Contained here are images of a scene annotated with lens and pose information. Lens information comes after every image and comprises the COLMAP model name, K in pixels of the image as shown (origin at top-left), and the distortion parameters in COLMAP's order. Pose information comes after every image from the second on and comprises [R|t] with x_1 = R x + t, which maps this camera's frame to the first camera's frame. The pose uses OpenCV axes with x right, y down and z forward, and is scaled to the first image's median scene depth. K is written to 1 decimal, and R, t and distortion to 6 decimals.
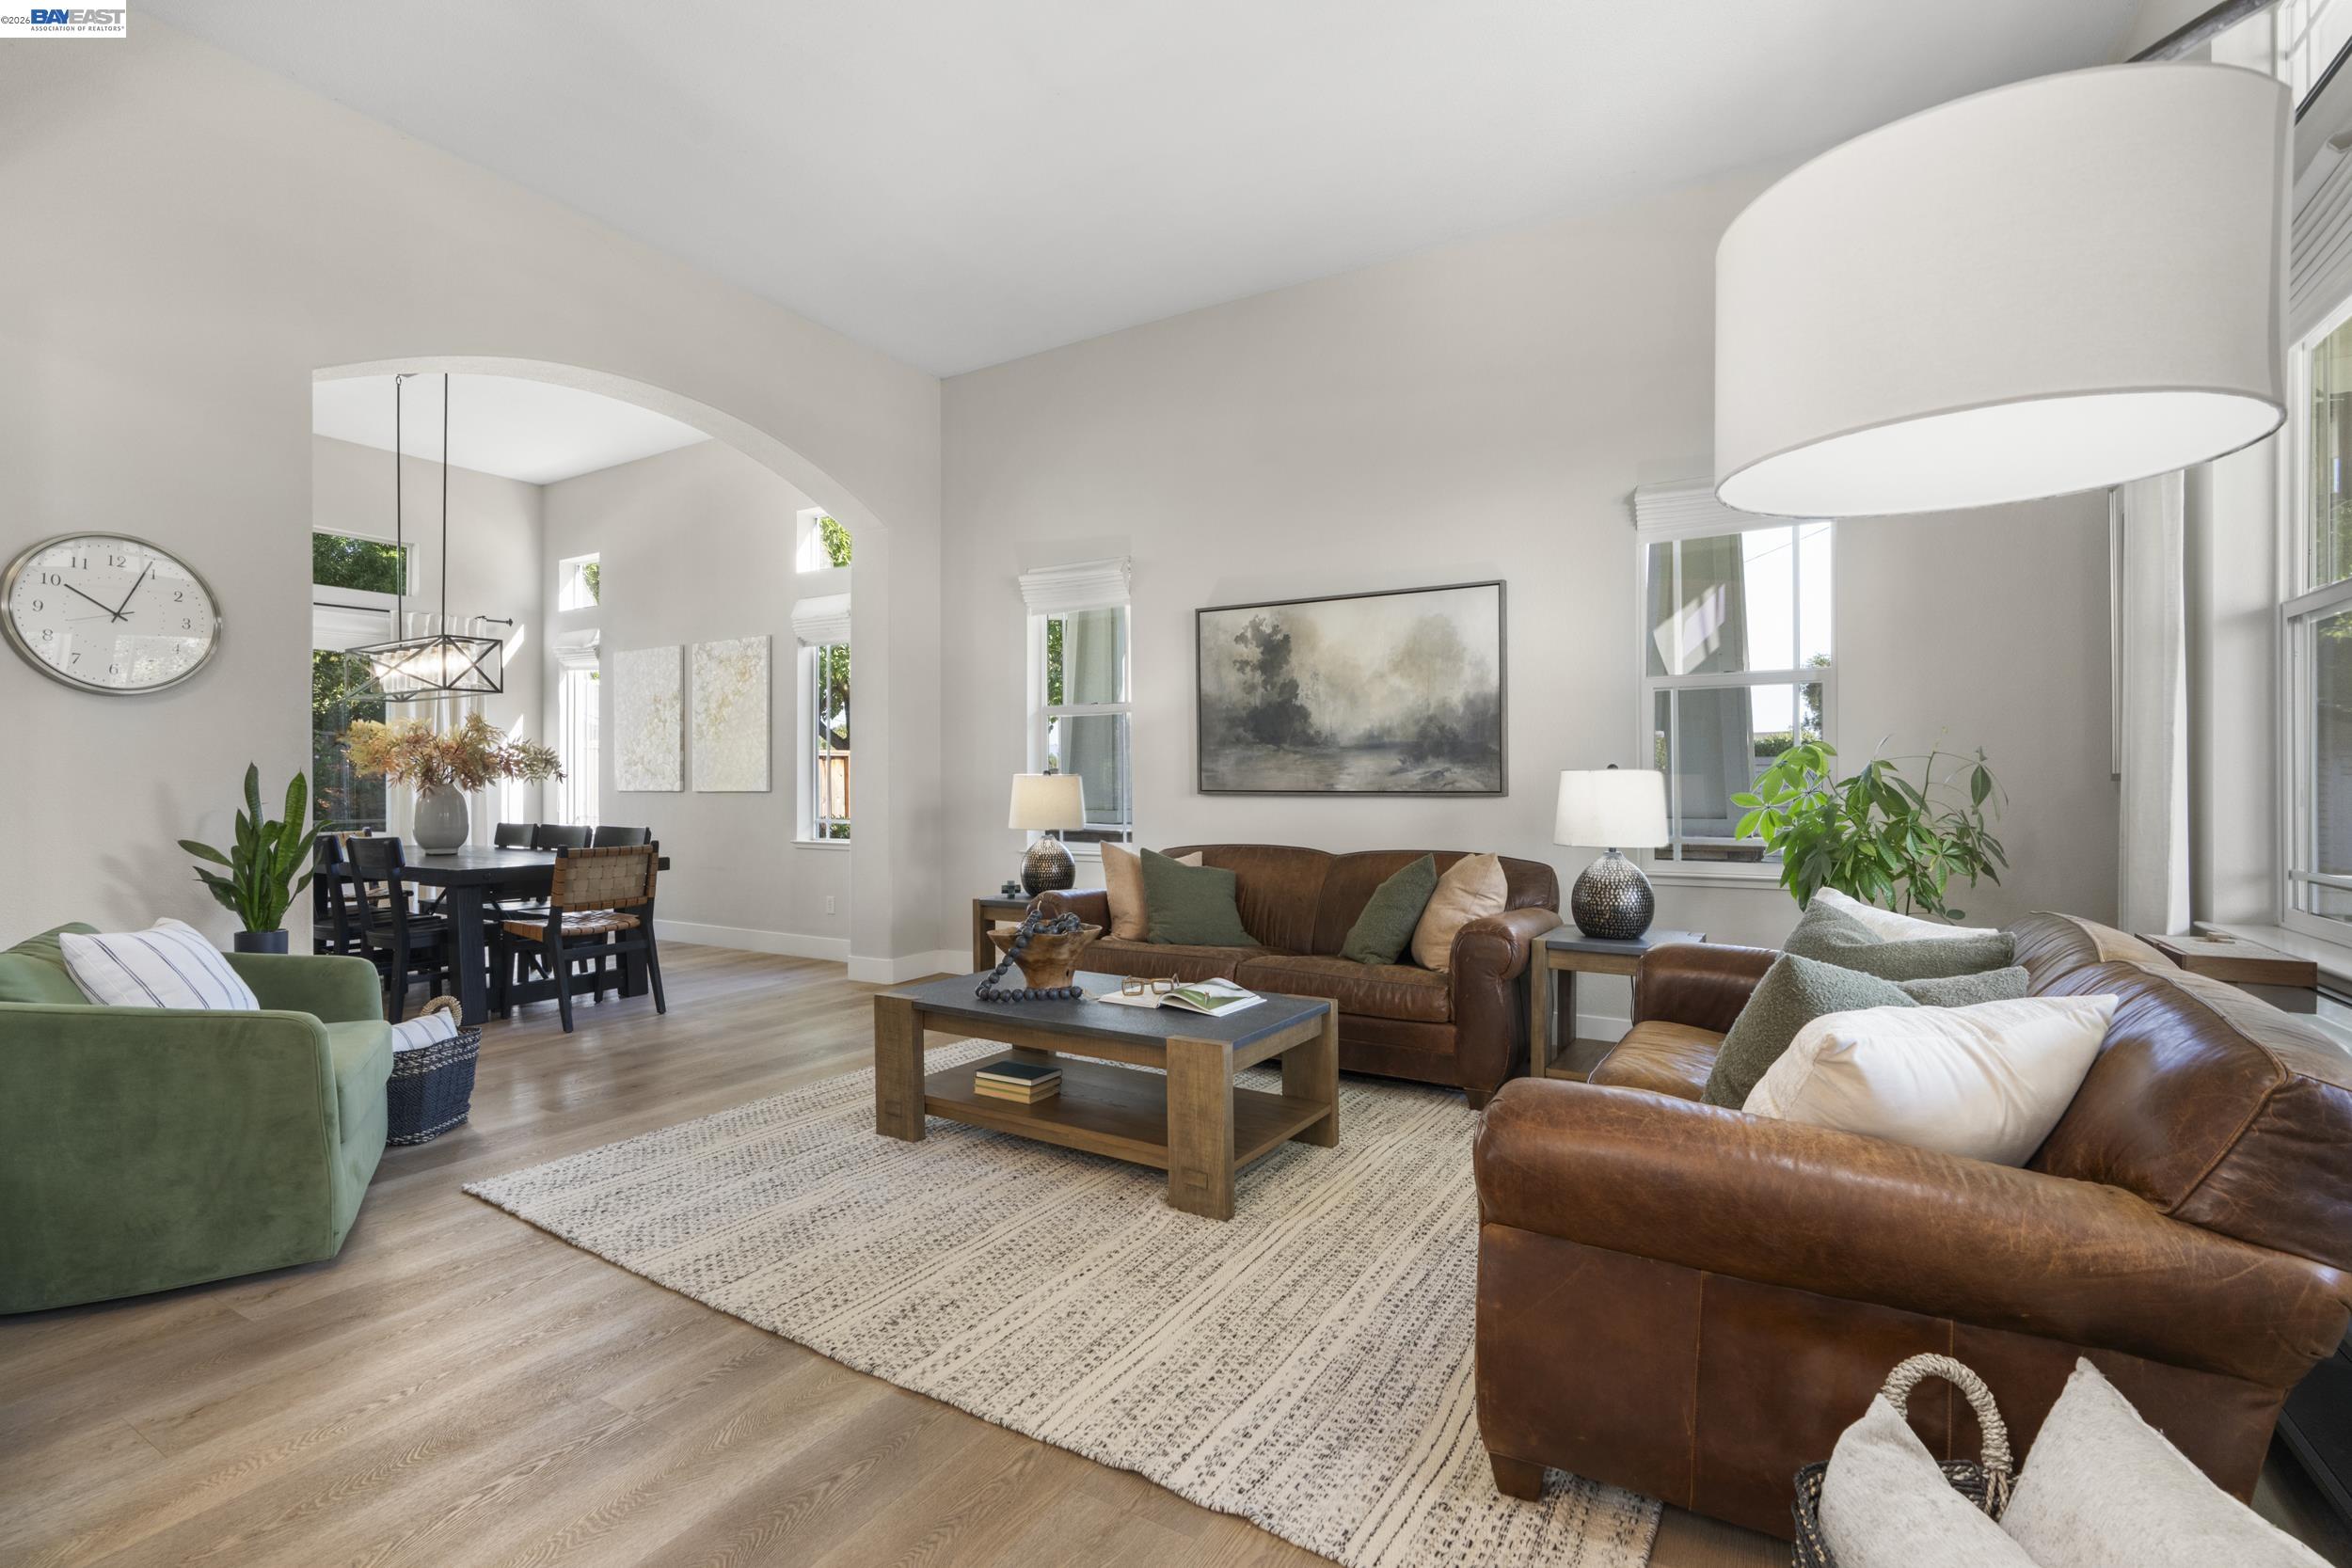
lens RADIAL K [[1065.5, 0, 1182.6], [0, 1065.5, 785.9], [0, 0, 1]] dist [-0.004299, 0.001840]
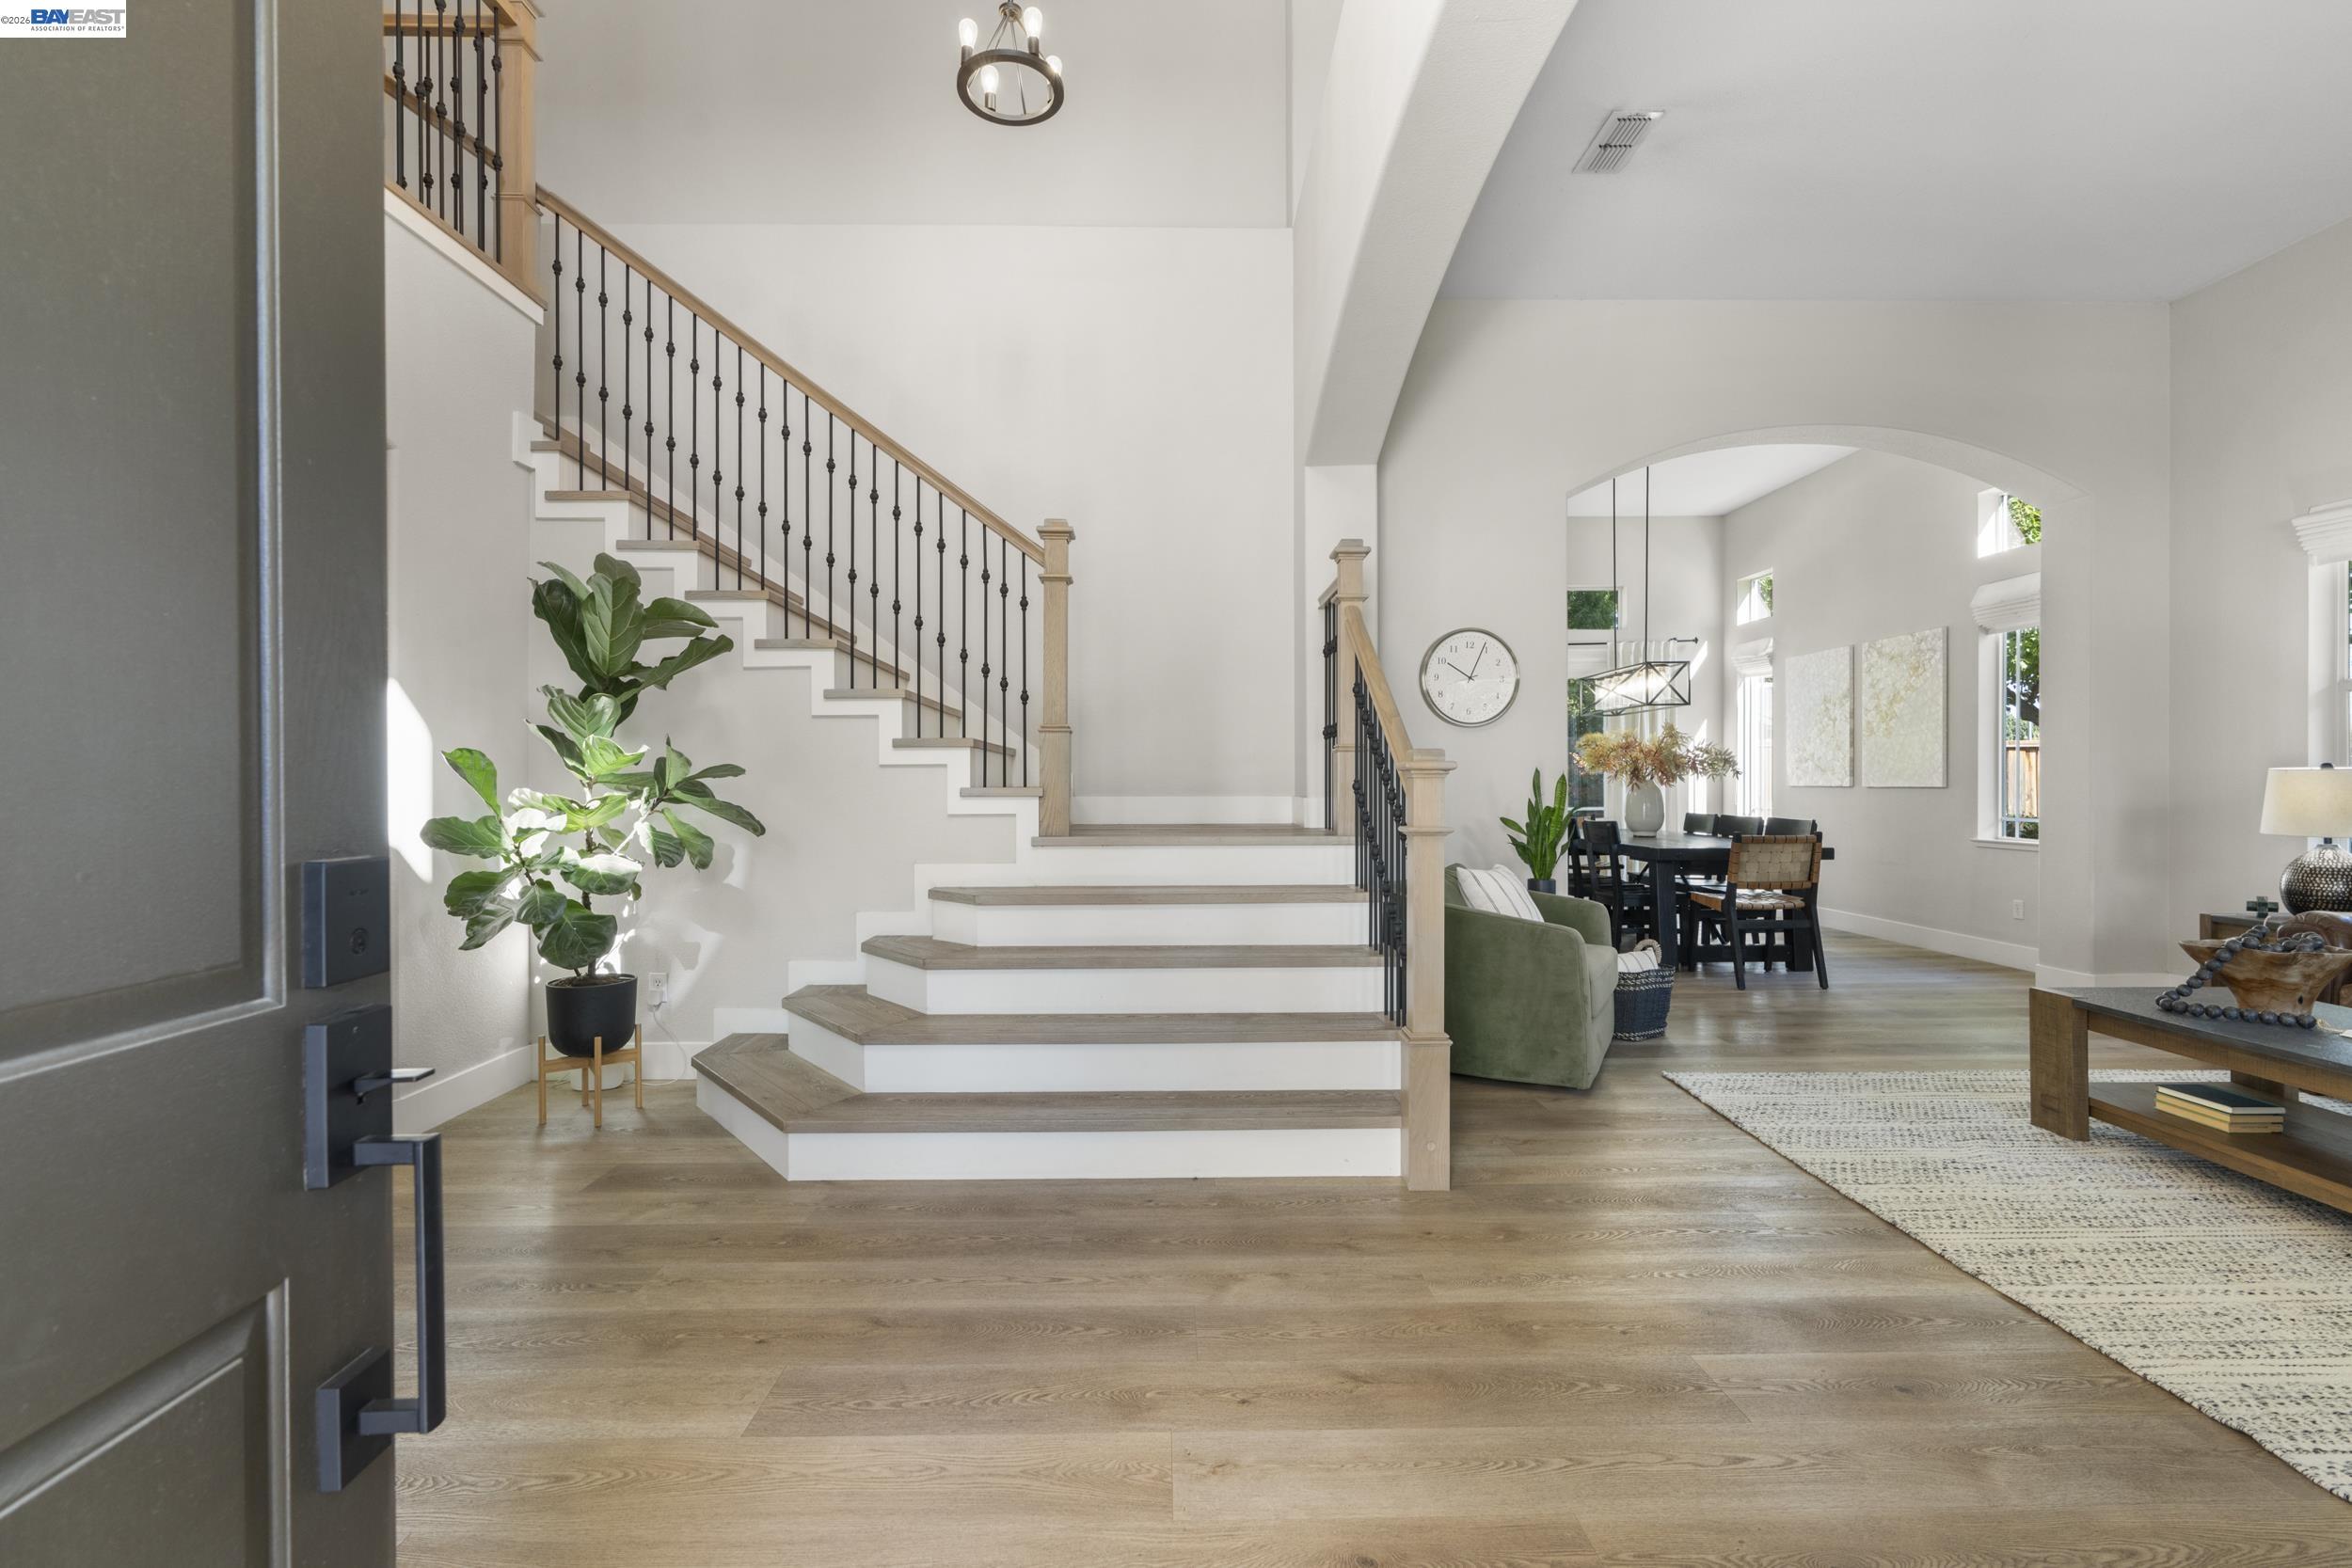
lens RADIAL K [[1065.5, 0, 1184.9], [0, 1065.5, 792.4], [0, 0, 1]] dist [-0.004299, 0.001840]
pose [[0.530794, 0.007461, -0.847468, 0.146813], [0.002932, 0.999939, 0.010640, -0.004678], [0.847496, -0.008132, 0.530740, -0.231762]]
